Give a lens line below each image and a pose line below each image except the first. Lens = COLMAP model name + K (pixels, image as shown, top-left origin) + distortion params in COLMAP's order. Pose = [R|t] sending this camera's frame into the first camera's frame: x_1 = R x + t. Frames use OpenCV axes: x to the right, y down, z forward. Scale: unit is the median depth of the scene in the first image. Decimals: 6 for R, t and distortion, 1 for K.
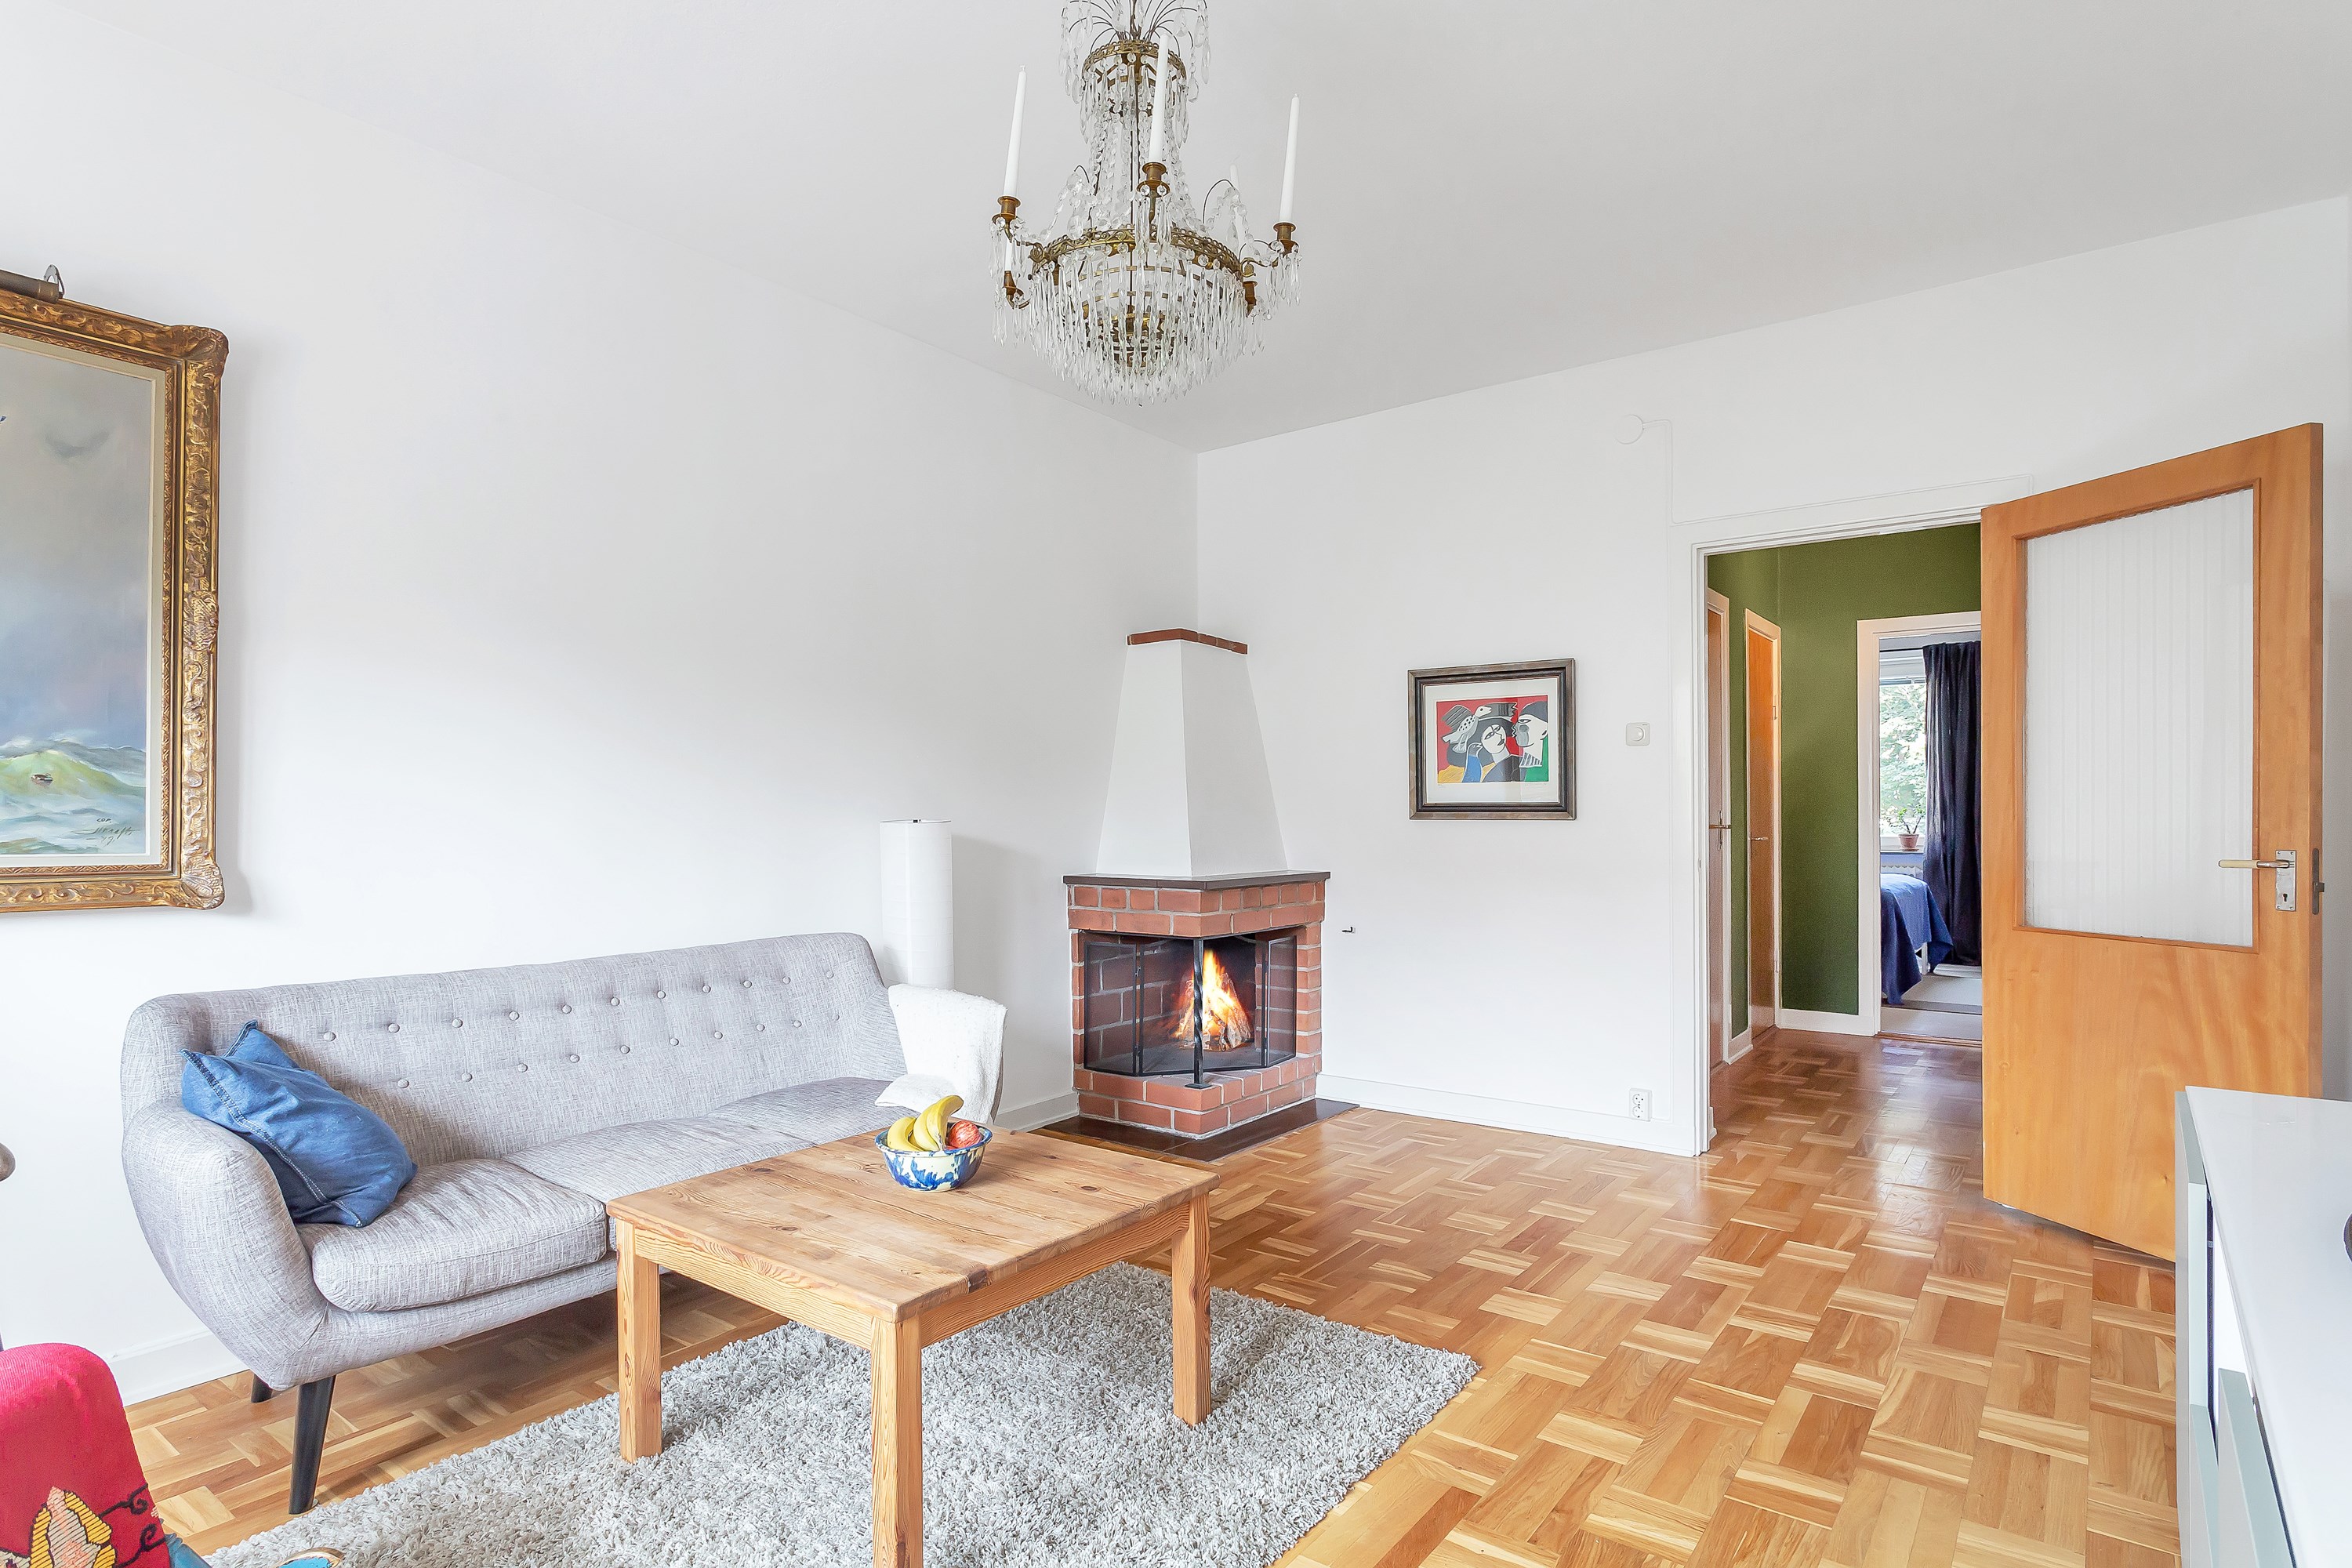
lens RADIAL K [[1224.6, 0, 1169.5], [0, 1224.6, 789.5], [0, 0, 1]] dist [0.004162, -0.000550]
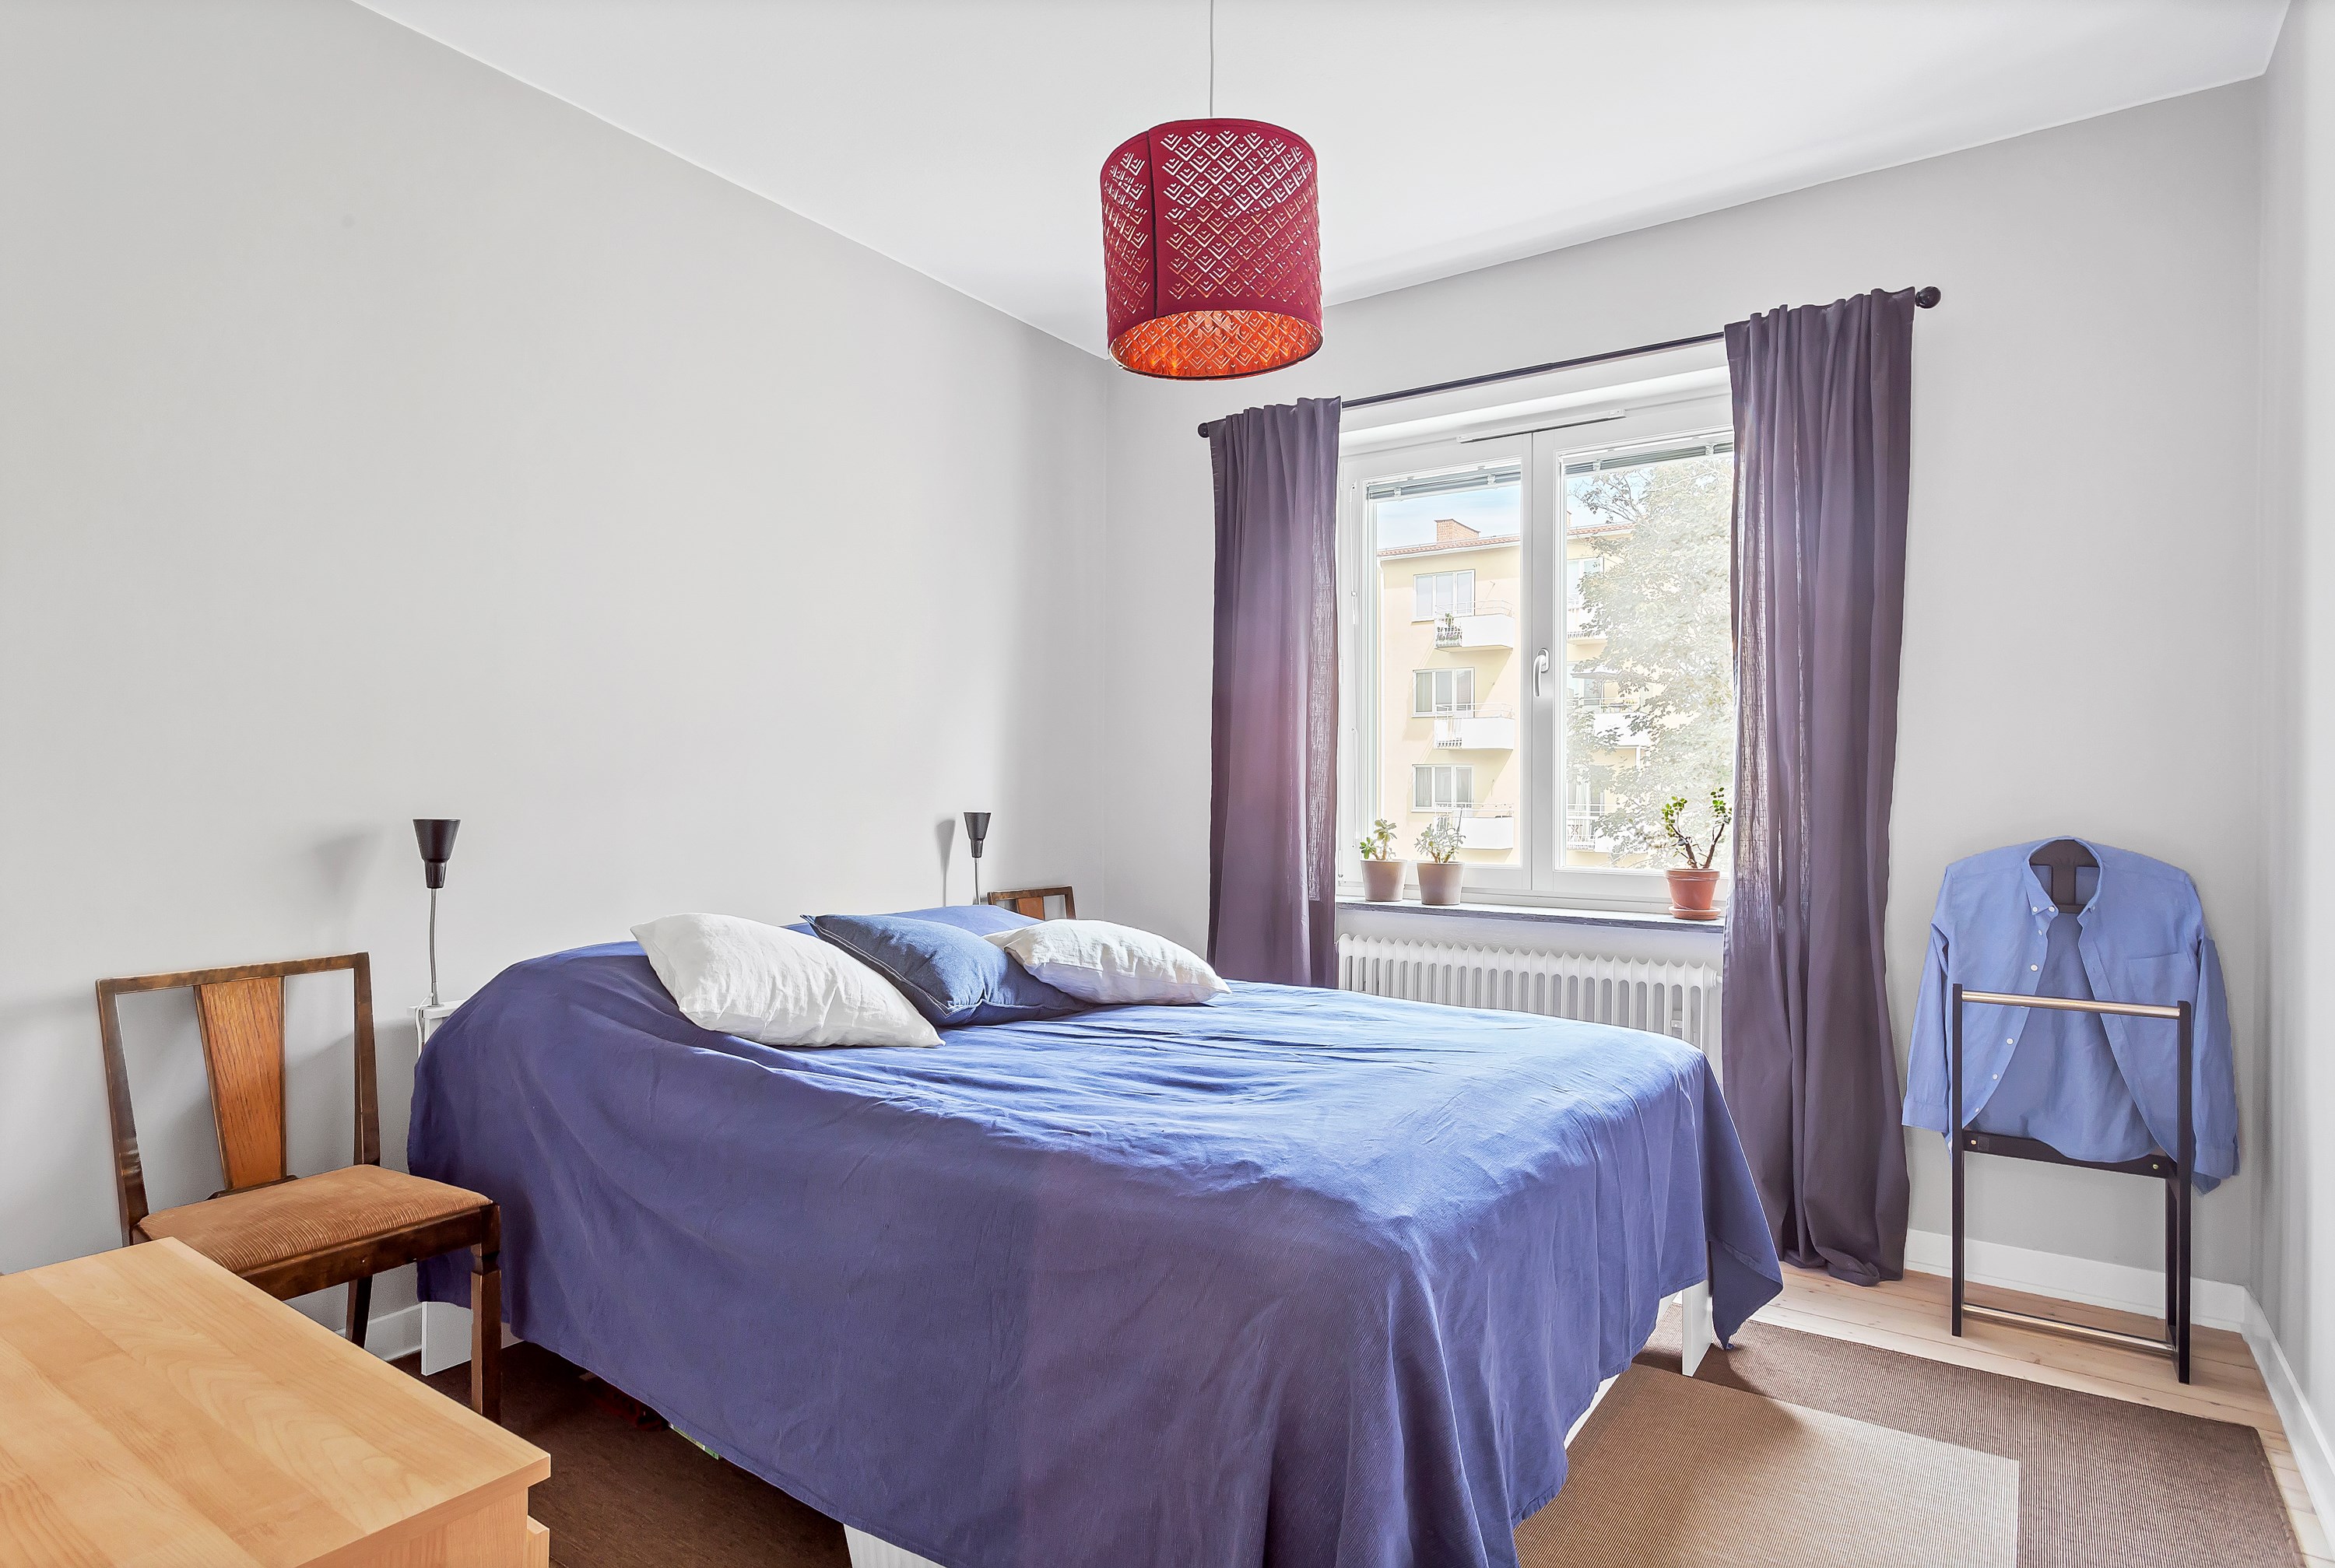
lens RADIAL K [[1272.9, 0, 1178.3], [0, 1272.9, 783.3], [0, 0, 1]] dist [-0.000563, 0.000483]
pose [[0.992579, -0.002134, 0.121586, 0.412019], [0.000747, 0.999934, 0.011453, 0.005705], [-0.121602, -0.011277, 0.992515, 0.652515]]
